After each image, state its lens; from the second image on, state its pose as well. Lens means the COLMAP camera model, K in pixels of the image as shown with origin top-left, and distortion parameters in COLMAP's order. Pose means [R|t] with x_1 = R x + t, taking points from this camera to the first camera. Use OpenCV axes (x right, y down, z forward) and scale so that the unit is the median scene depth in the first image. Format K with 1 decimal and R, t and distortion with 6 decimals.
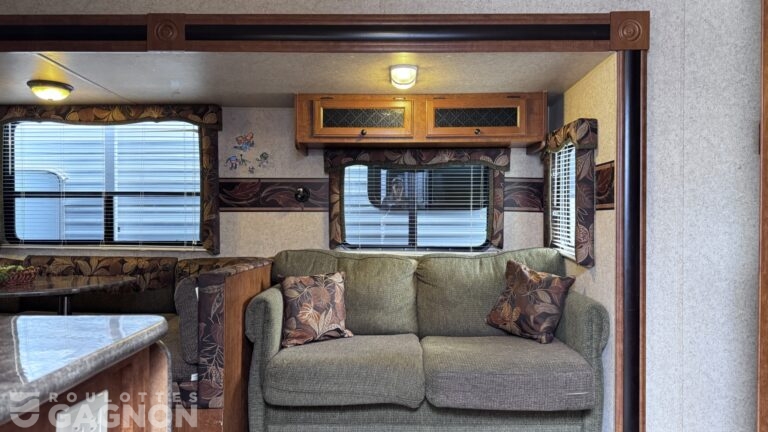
lens RADIAL K [[538.6, 0, 379.2], [0, 538.6, 220.5], [0, 0, 1]] dist [0.029891, -0.044609]
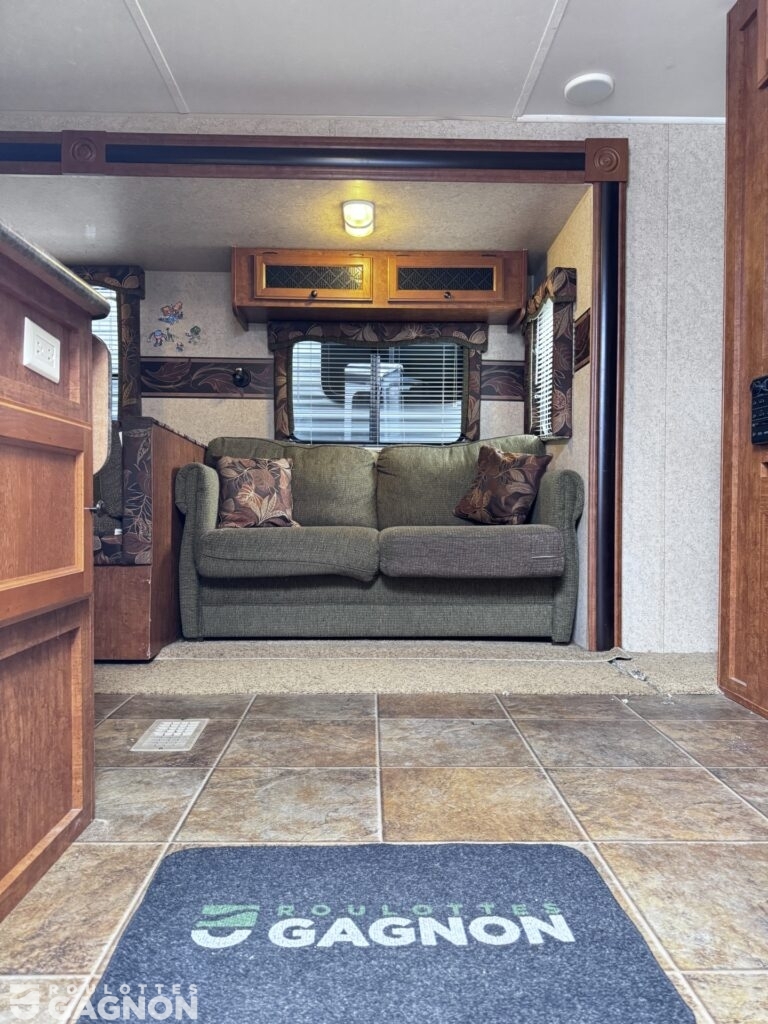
lens RADIAL K [[730.5, 0, 380.6], [0, 730.5, 529.0], [0, 0, 1]] dist [0.047347, -0.073282]
pose [[0.999218, 0.002205, 0.039480, 0.032833], [-0.002578, 0.999953, 0.009392, 0.206197], [-0.039458, -0.009486, 0.999176, -0.174838]]
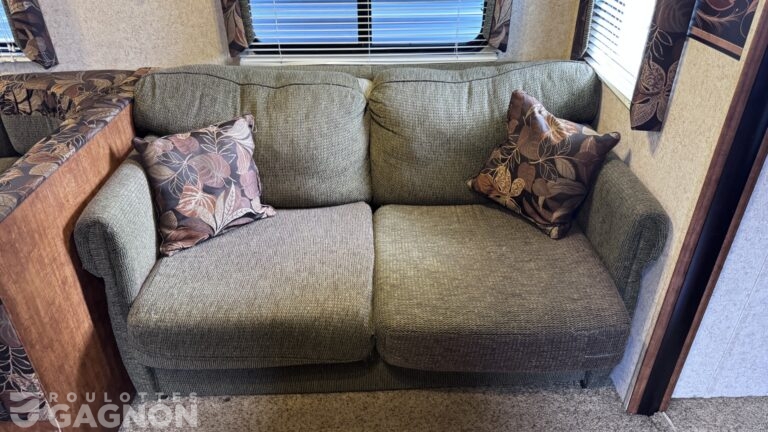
lens RADIAL K [[538.6, 0, 385.1], [0, 538.6, 219.2], [0, 0, 1]] dist [0.029891, -0.044609]
pose [[0.998608, -0.037226, 0.037366, 0.065226], [0.011572, 0.845798, 0.533378, -0.141086], [-0.051460, -0.532204, 0.845051, 0.423517]]
